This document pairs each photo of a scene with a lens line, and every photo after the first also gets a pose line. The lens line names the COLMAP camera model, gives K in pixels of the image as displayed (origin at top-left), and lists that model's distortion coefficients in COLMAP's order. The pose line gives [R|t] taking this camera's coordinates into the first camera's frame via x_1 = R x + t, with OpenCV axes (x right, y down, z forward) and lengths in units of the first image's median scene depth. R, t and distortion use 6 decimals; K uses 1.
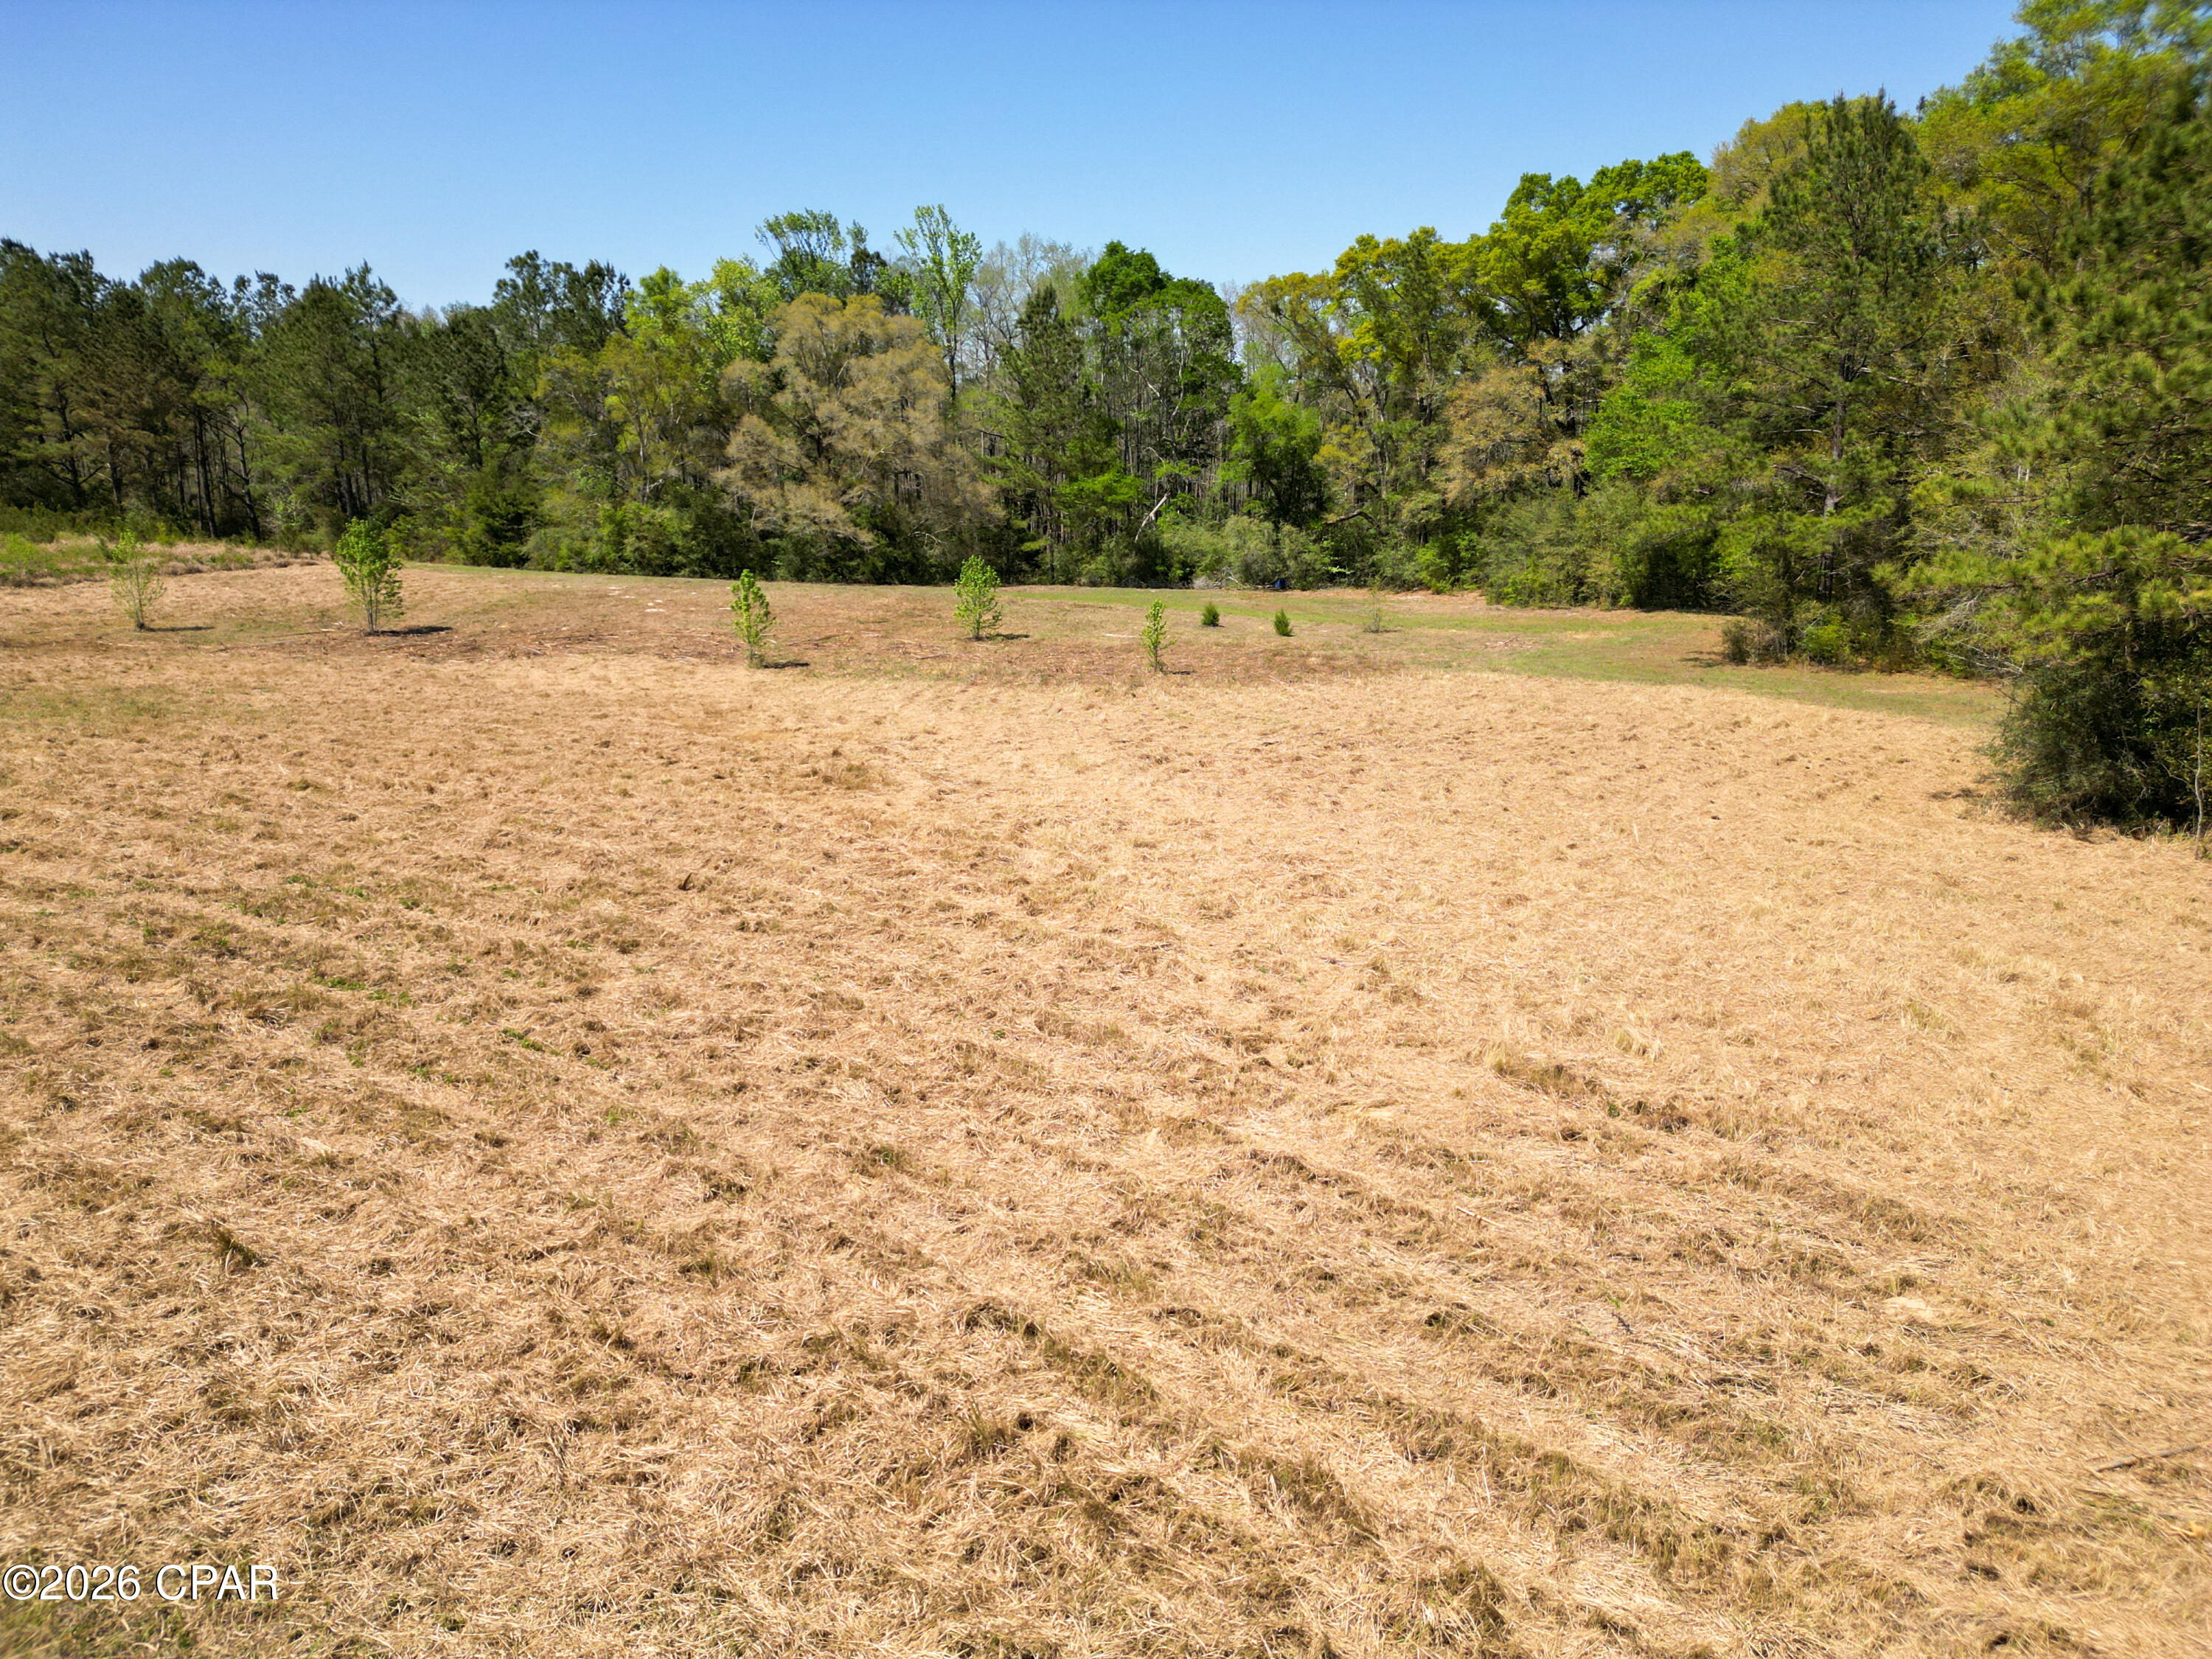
lens RADIAL K [[1515.6, 0, 1118.1], [0, 1515.6, 839.2], [0, 0, 1]] dist [0.087852, -0.104985]
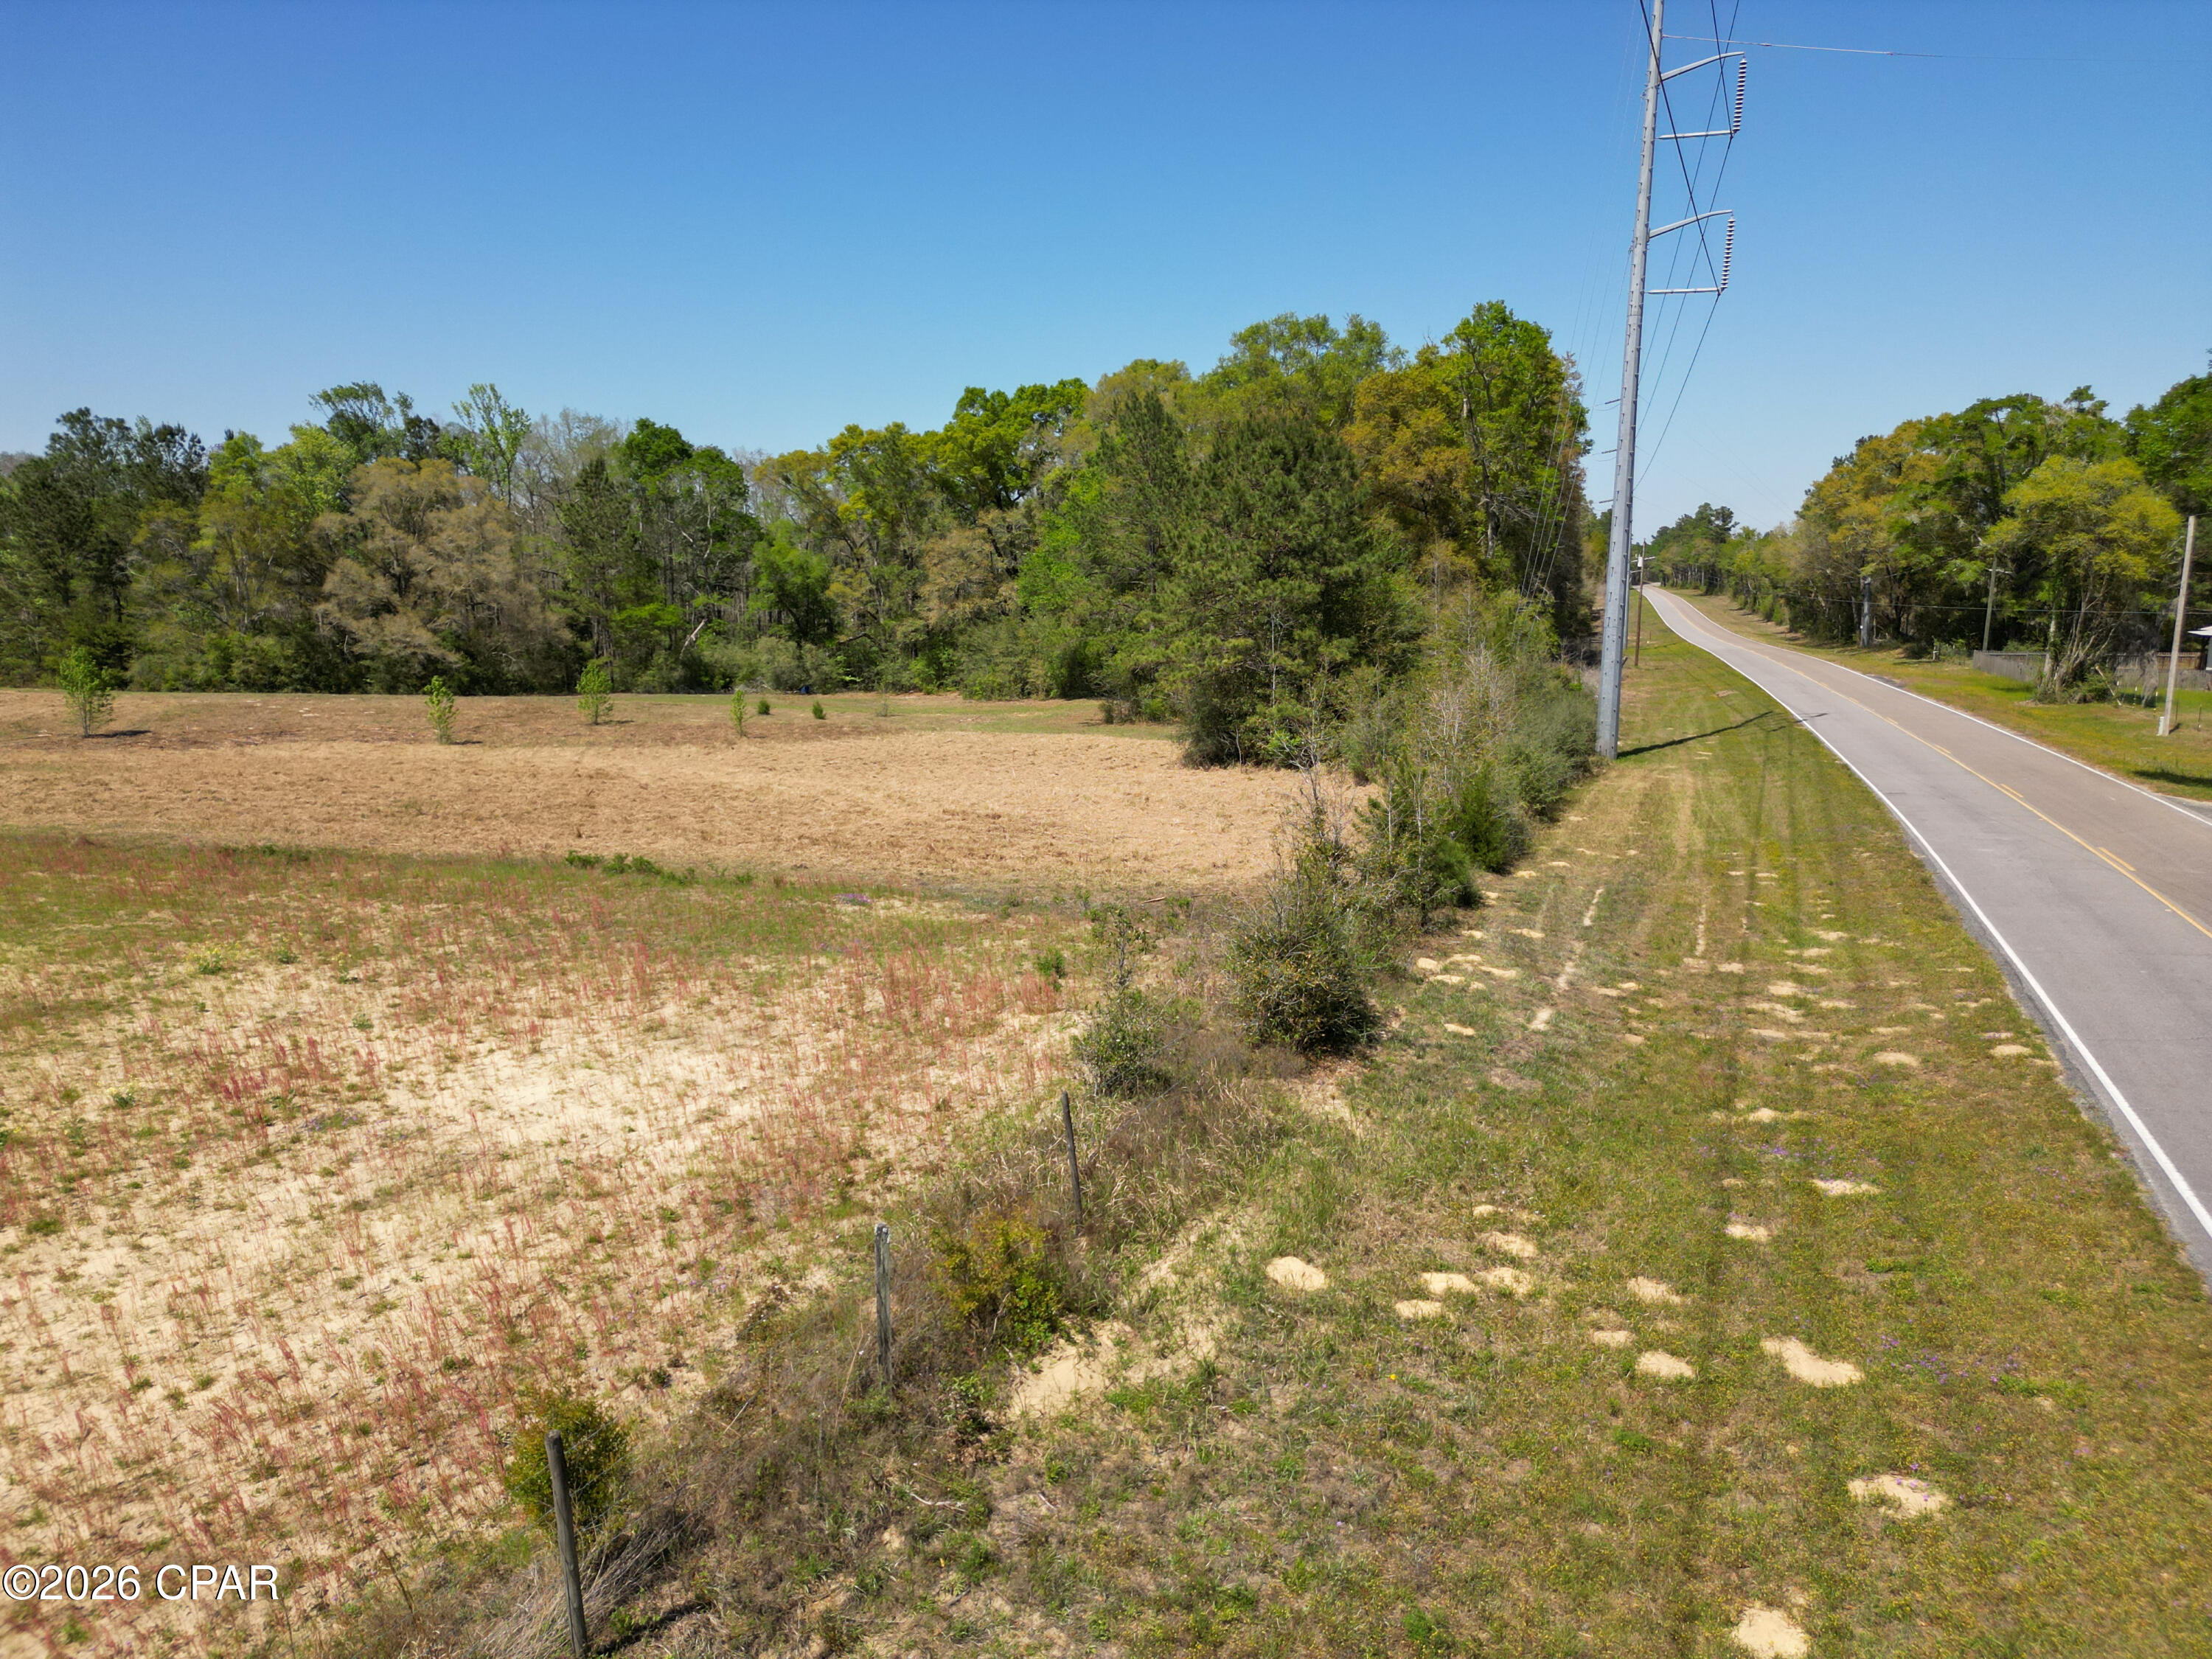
lens RADIAL K [[1515.6, 0, 1118.1], [0, 1515.6, 839.2], [0, 0, 1]] dist [0.087852, -0.104985]
pose [[0.947592, -0.054785, 0.314751, -0.055134], [0.078647, 0.994871, -0.063612, 0.060261], [-0.309652, 0.085032, 0.947040, -0.285363]]
